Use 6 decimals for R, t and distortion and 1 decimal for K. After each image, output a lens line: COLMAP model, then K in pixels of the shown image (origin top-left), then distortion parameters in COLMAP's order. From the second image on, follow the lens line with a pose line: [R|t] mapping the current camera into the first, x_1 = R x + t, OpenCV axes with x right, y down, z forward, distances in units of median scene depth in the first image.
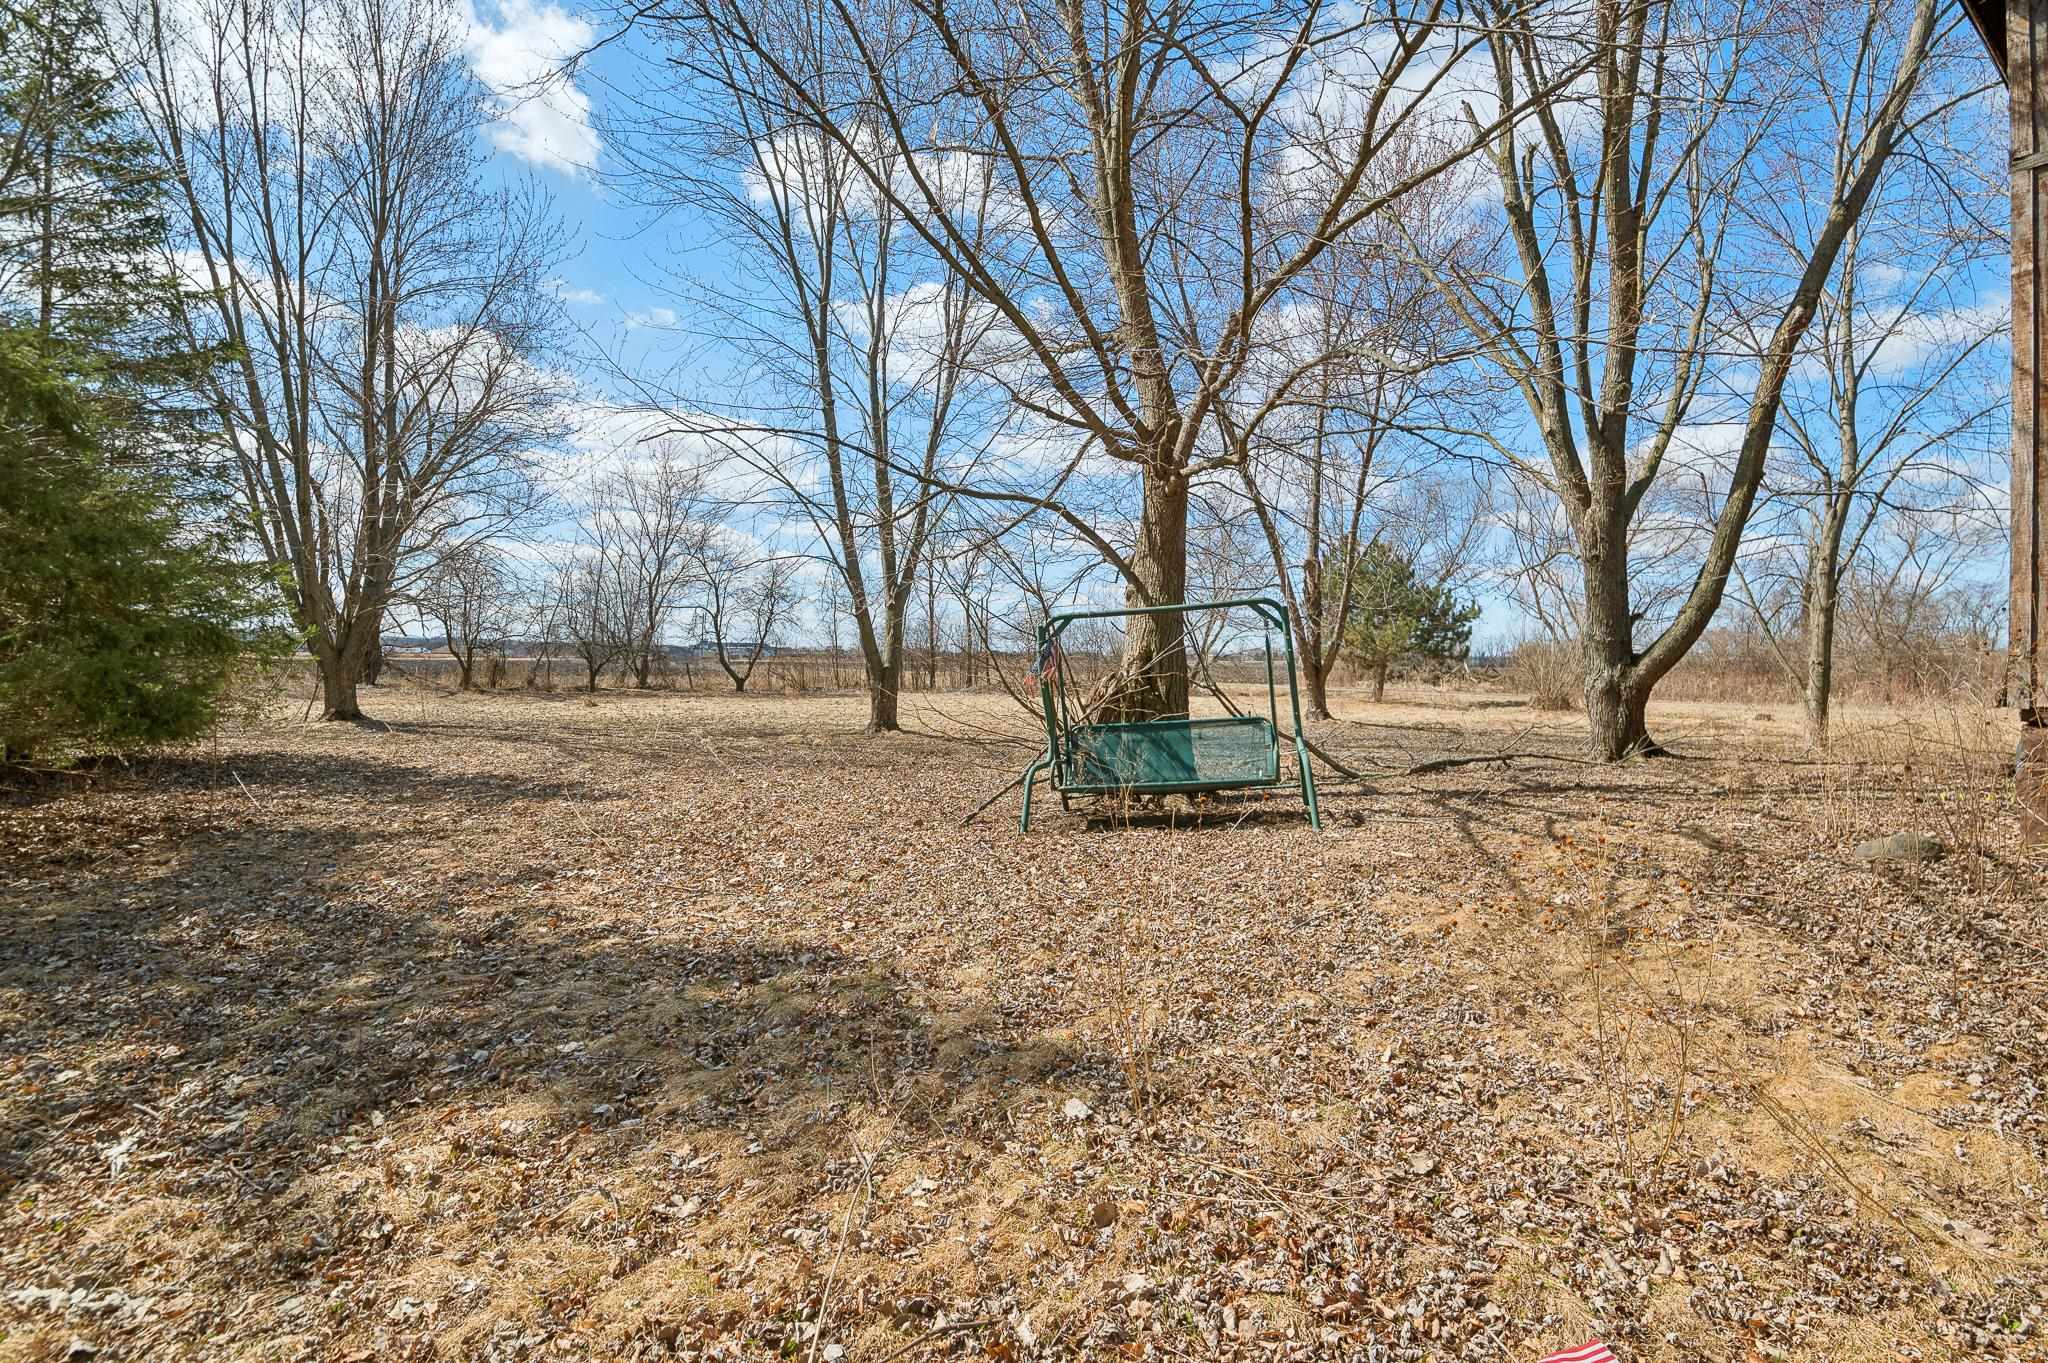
lens RADIAL K [[901.4, 0, 1017.8], [0, 901.4, 667.3], [0, 0, 1]] dist [0.016613, -0.007506]
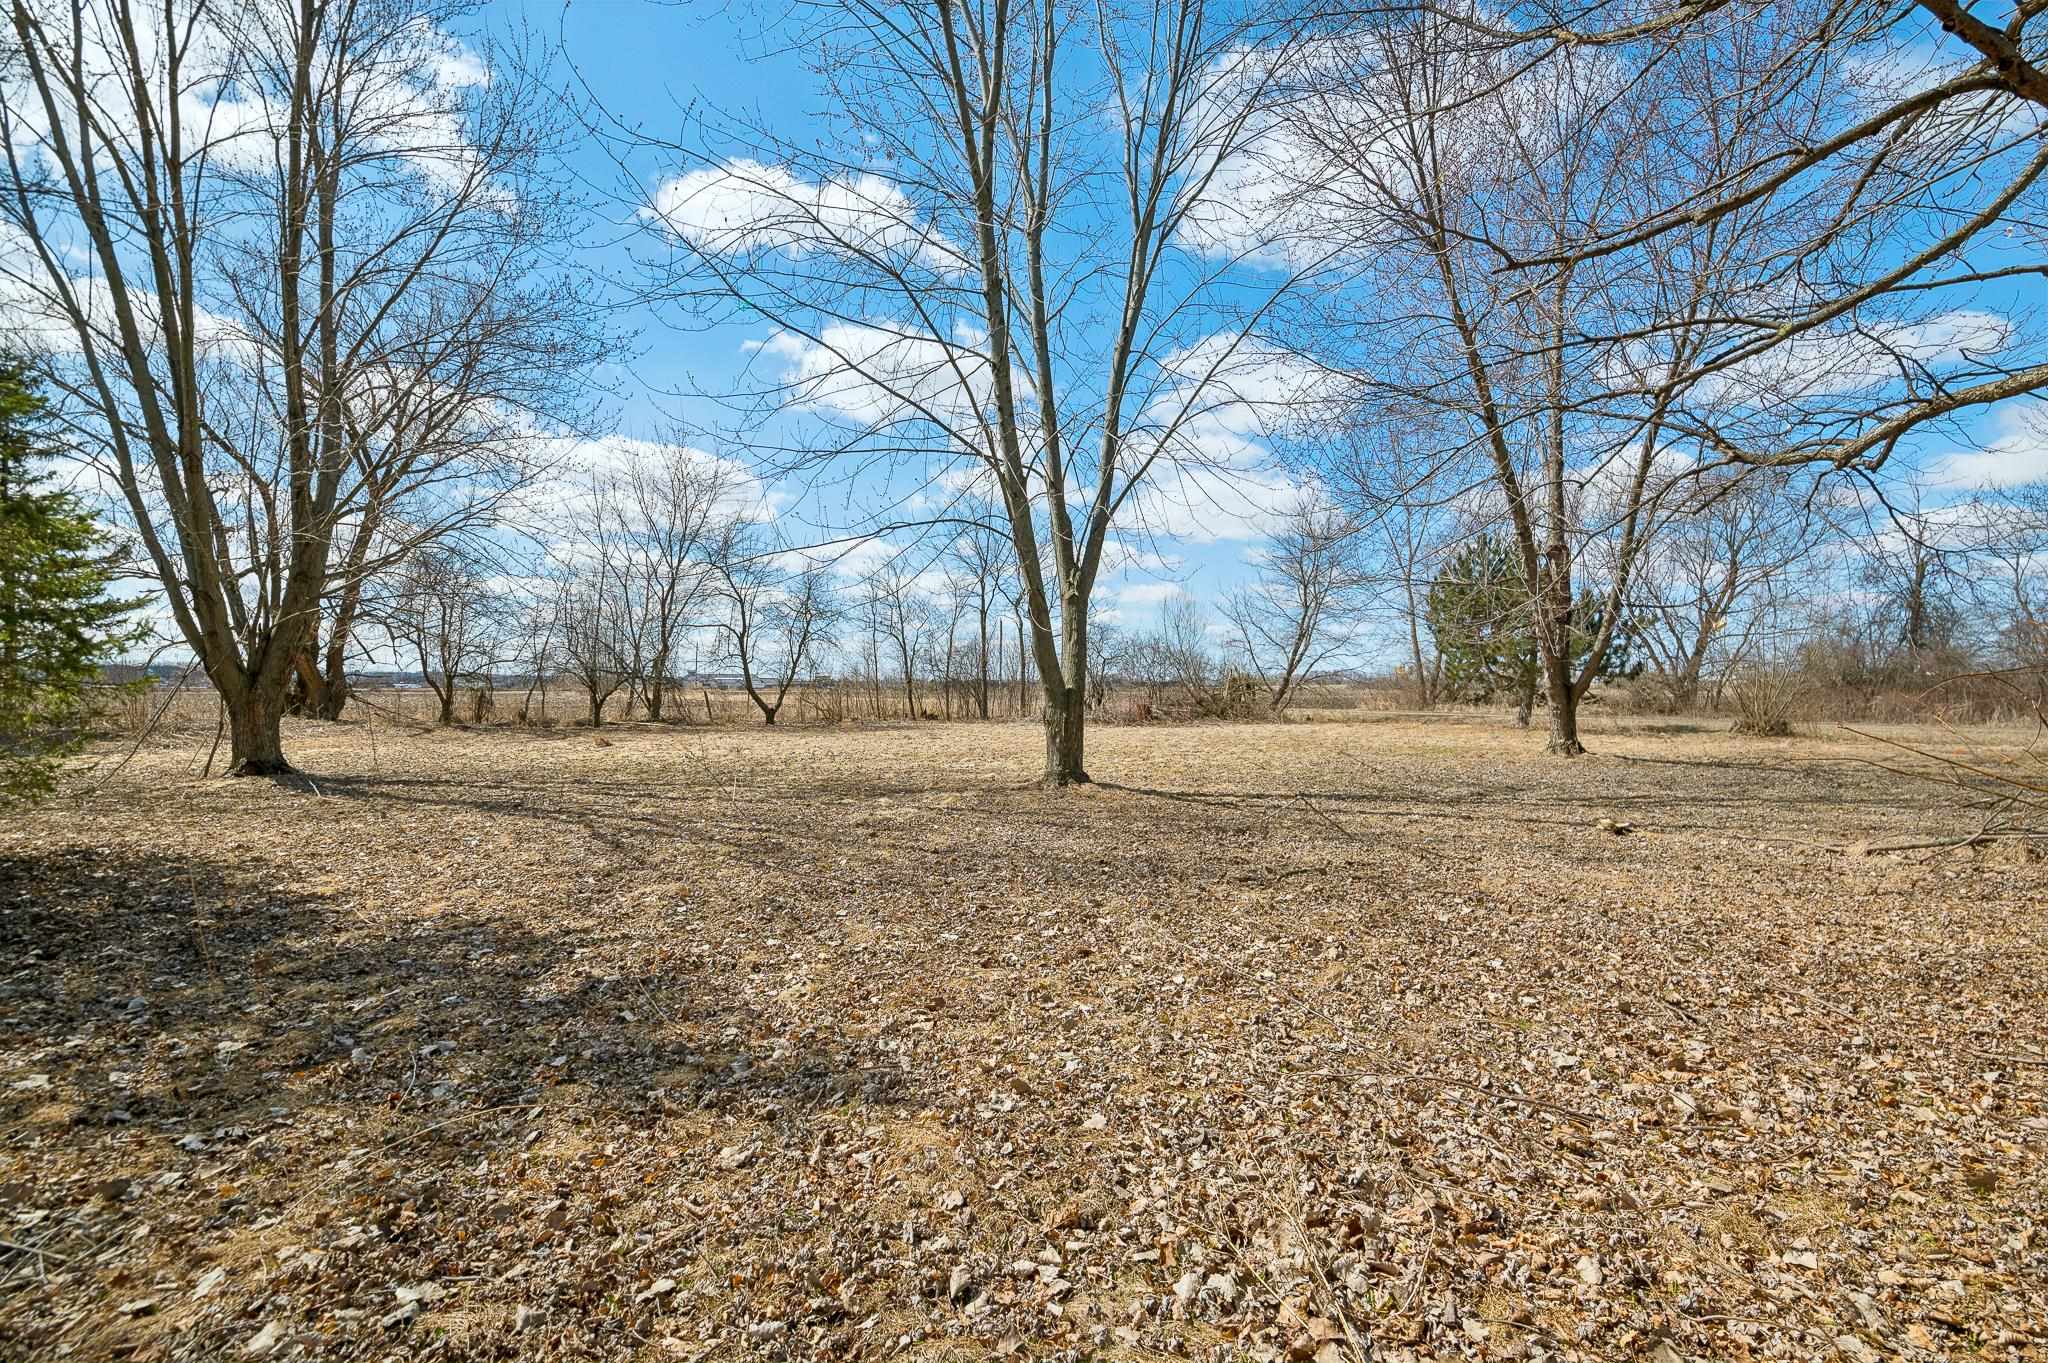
lens RADIAL K [[901.4, 0, 1029.7], [0, 901.4, 698.4], [0, 0, 1]] dist [0.016613, -0.007506]
pose [[0.999682, -0.009838, 0.023224, -0.124337], [0.009774, 0.999948, 0.002878, 0.003193], [-0.023251, -0.002650, 0.999726, 0.212468]]
